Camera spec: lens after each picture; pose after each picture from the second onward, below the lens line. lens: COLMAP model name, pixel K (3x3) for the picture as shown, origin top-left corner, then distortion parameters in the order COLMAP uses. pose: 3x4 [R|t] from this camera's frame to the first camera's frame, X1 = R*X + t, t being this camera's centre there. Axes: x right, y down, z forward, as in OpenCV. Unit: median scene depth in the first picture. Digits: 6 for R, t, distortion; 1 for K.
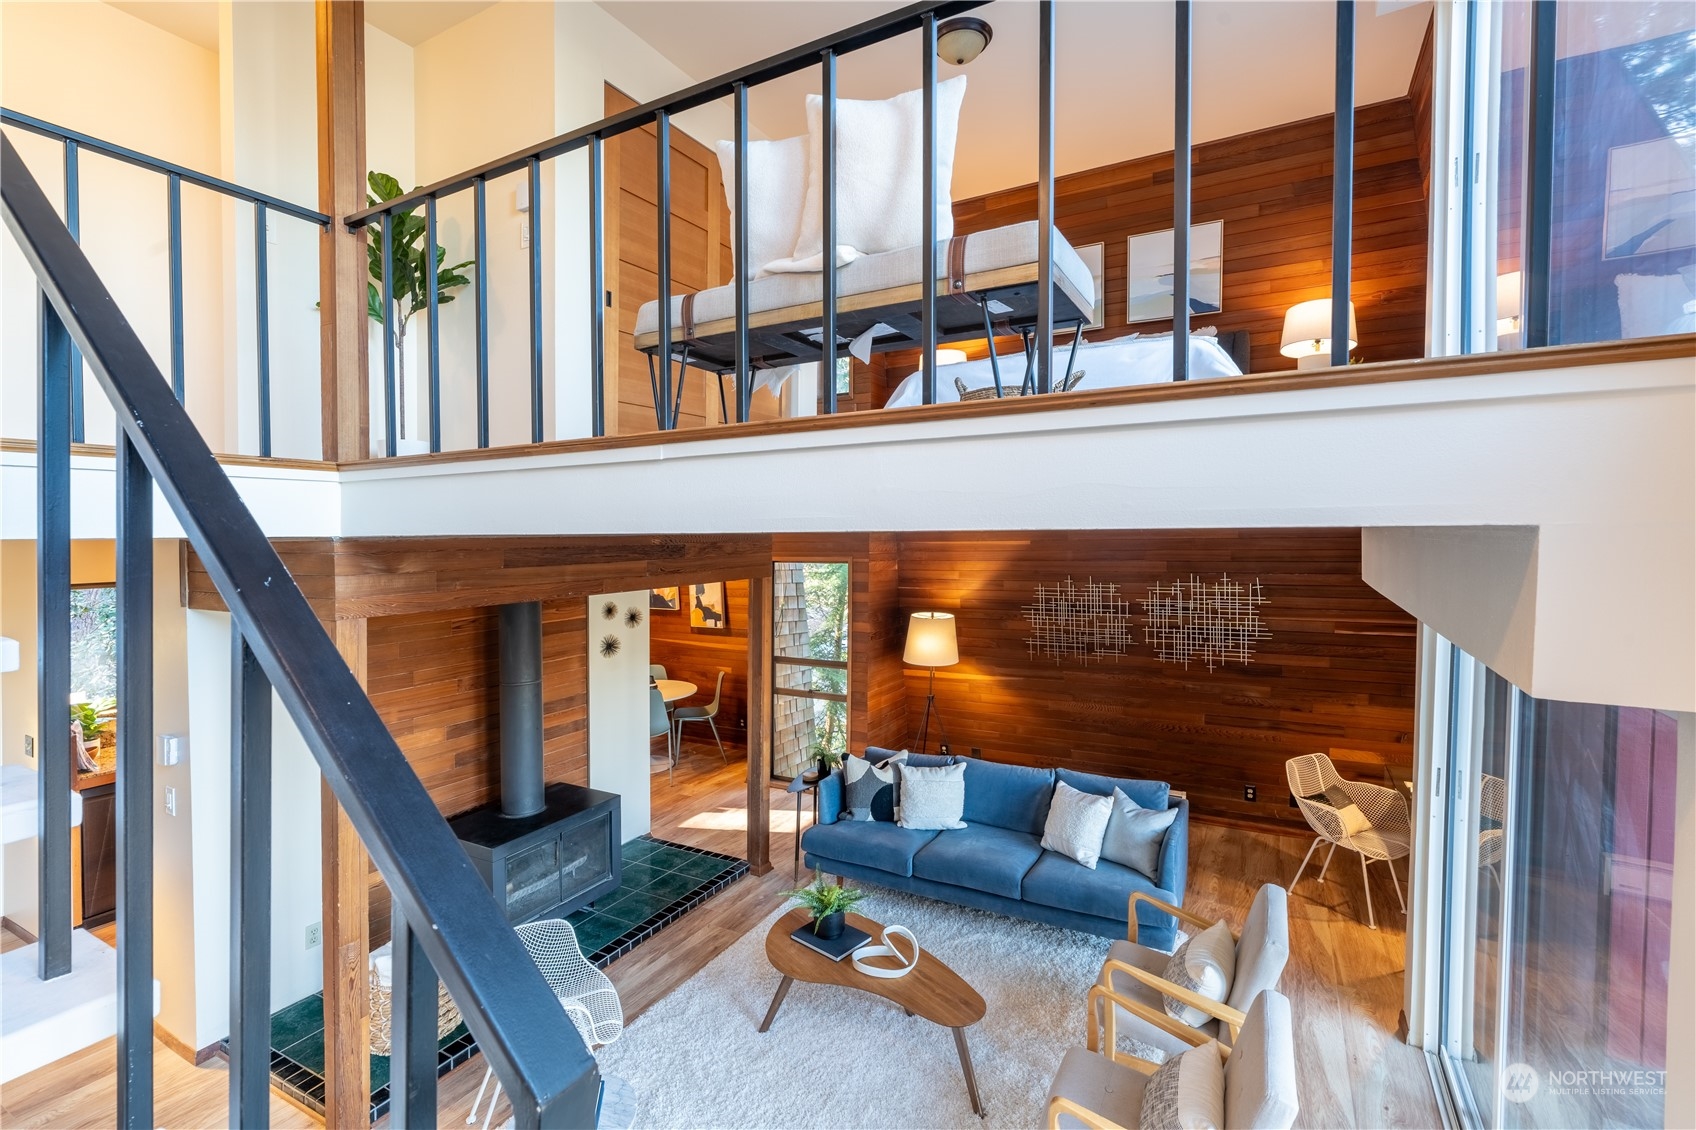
lens RADIAL K [[760.0, 0, 848.1], [0, 760.0, 563.3], [0, 0, 1]] dist [-0.006484, 0.003150]
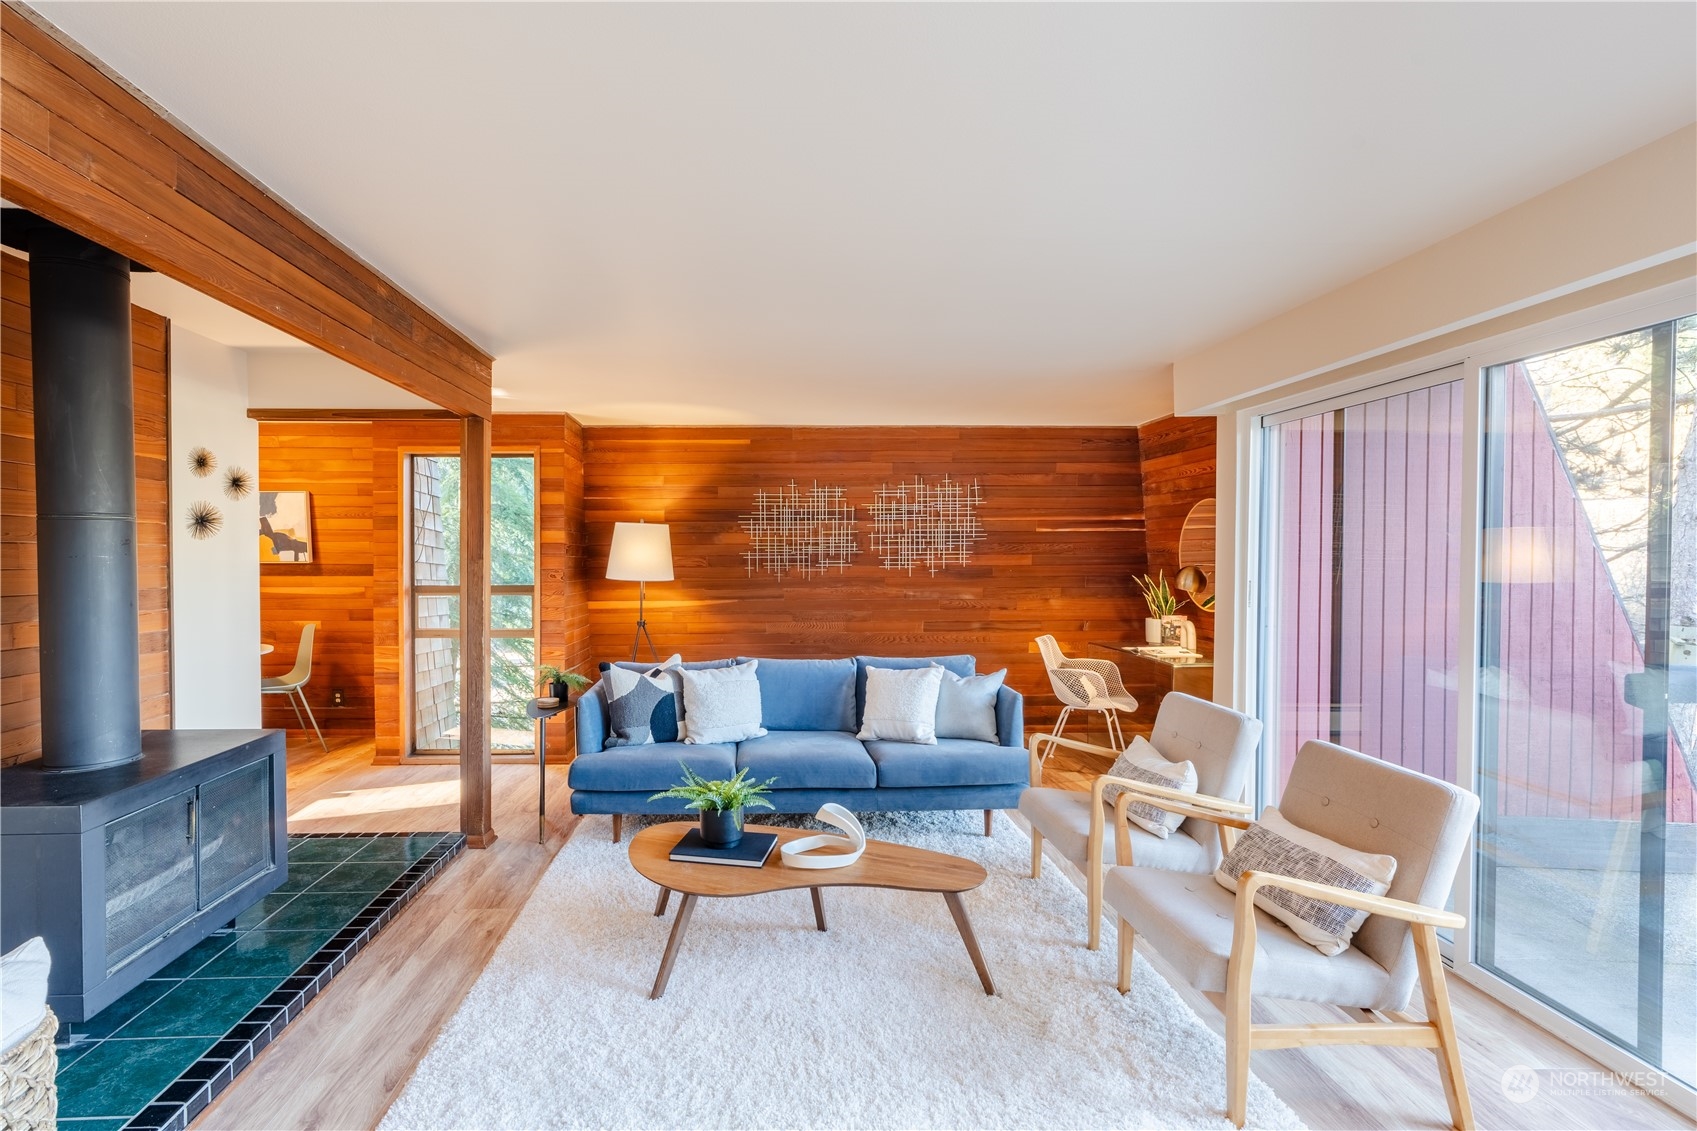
lens RADIAL K [[801.9, 0, 809.7], [0, 801.9, 570.0], [0, 0, 1]] dist [-0.012484, 0.000877]
pose [[0.863684, -0.010787, 0.503919, -0.187964], [0.012871, 0.999917, -0.000657, 0.135340], [-0.503870, 0.007053, 0.863751, 0.181025]]
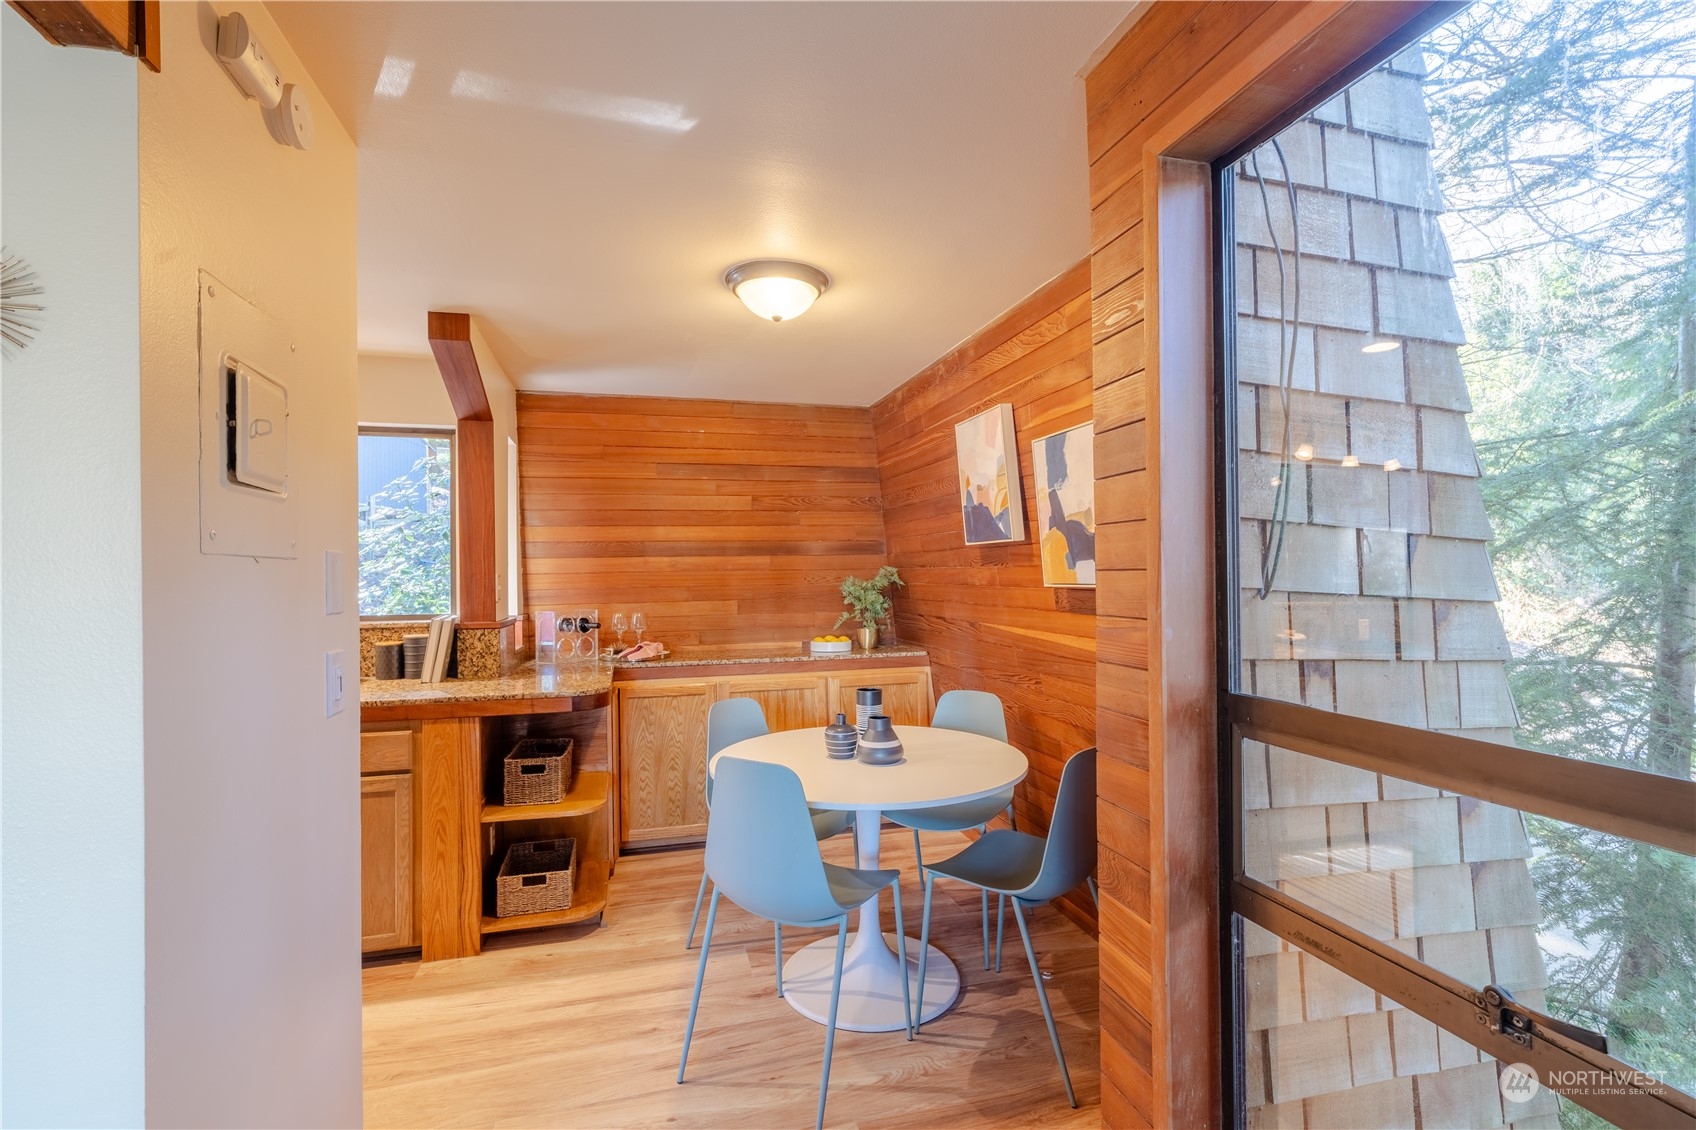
lens RADIAL K [[760.0, 0, 848.1], [0, 760.0, 563.3], [0, 0, 1]] dist [-0.006484, 0.003150]
pose [[0.710124, -0.017011, -0.703871, -0.044490], [-0.004325, 0.999584, -0.028521, 0.116452], [0.704063, 0.023298, 0.709755, 0.982353]]
